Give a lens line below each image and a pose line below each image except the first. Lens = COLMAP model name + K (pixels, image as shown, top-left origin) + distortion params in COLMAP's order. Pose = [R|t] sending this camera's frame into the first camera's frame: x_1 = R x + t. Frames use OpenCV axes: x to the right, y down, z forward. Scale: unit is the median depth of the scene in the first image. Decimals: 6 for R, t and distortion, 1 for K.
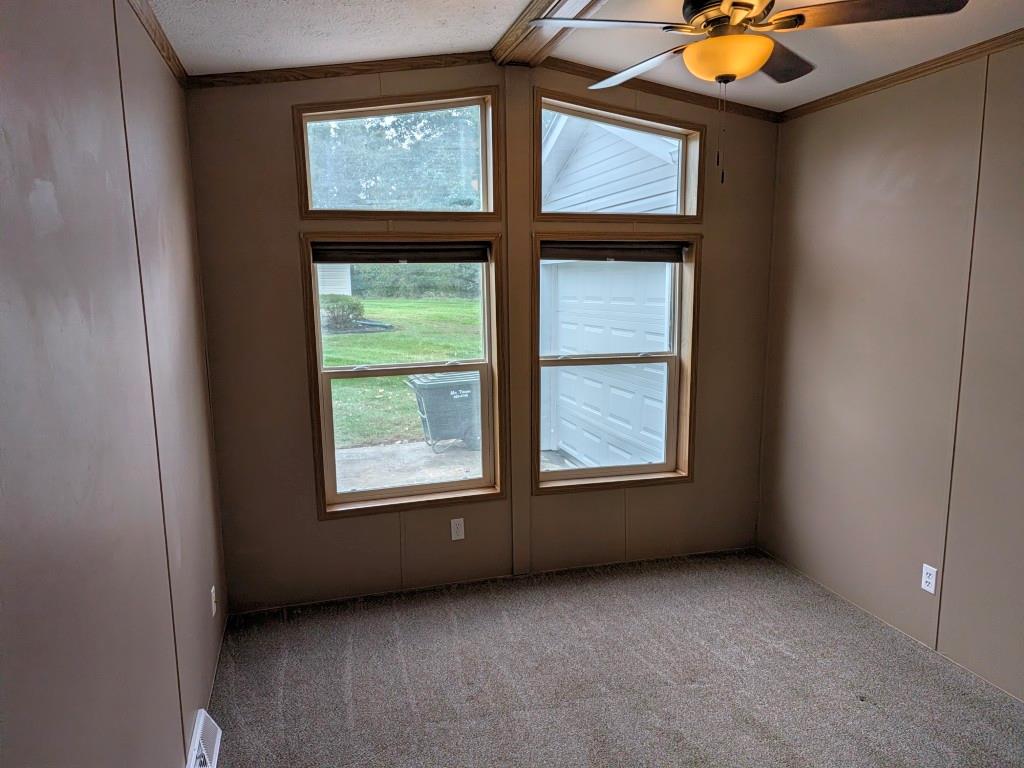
lens RADIAL K [[683.2, 0, 503.5], [0, 683.2, 385.1], [0, 0, 1]] dist [0.038889, -0.042296]
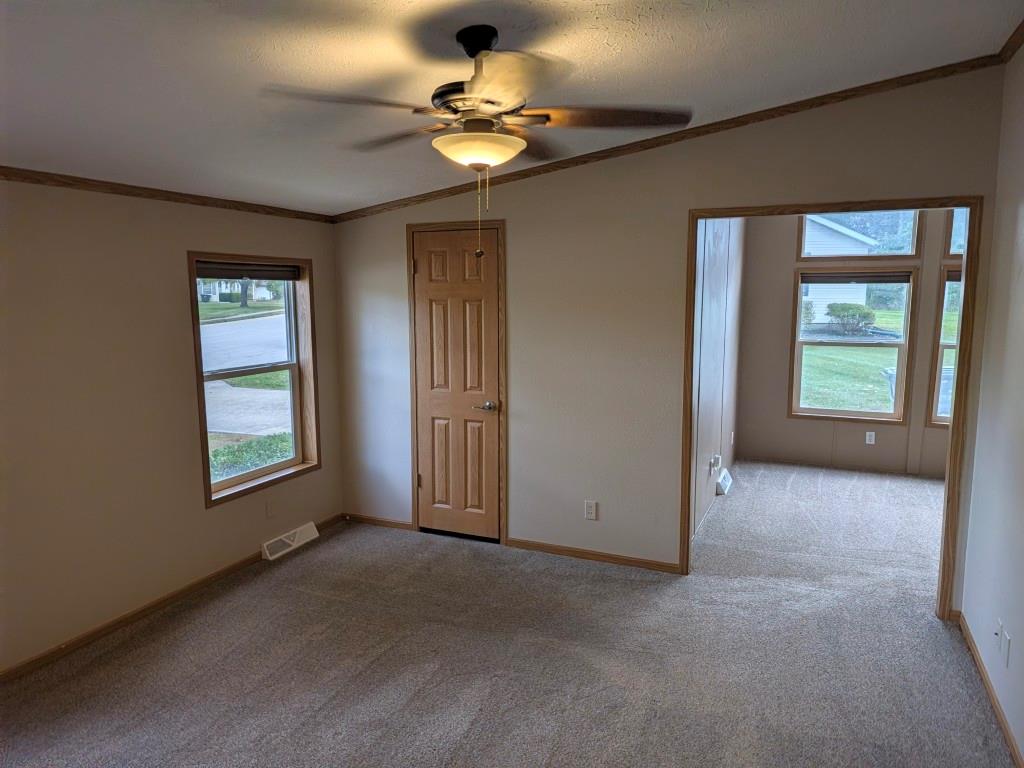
lens RADIAL K [[683.2, 0, 510.1], [0, 683.2, 385.9], [0, 0, 1]] dist [0.038889, -0.042296]
pose [[0.756759, 0.105266, -0.645162, 0.356306], [-0.112706, 0.993180, 0.029847, 0.133554], [0.643904, 0.050127, 0.763462, -0.922685]]
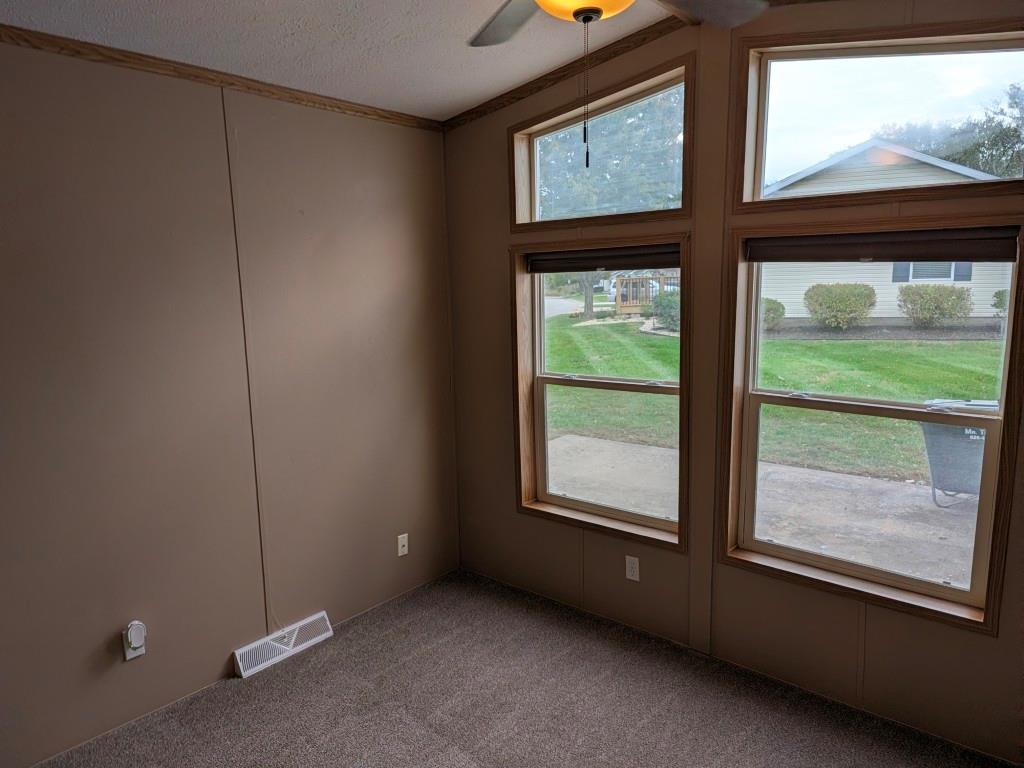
lens RADIAL K [[683.2, 0, 504.1], [0, 683.2, 389.2], [0, 0, 1]] dist [0.038889, -0.042296]
pose [[0.553468, 0.134988, -0.821859, 0.553891], [-0.120712, 0.989360, 0.081209, -0.074619], [0.824077, 0.054261, 0.563874, 0.354352]]
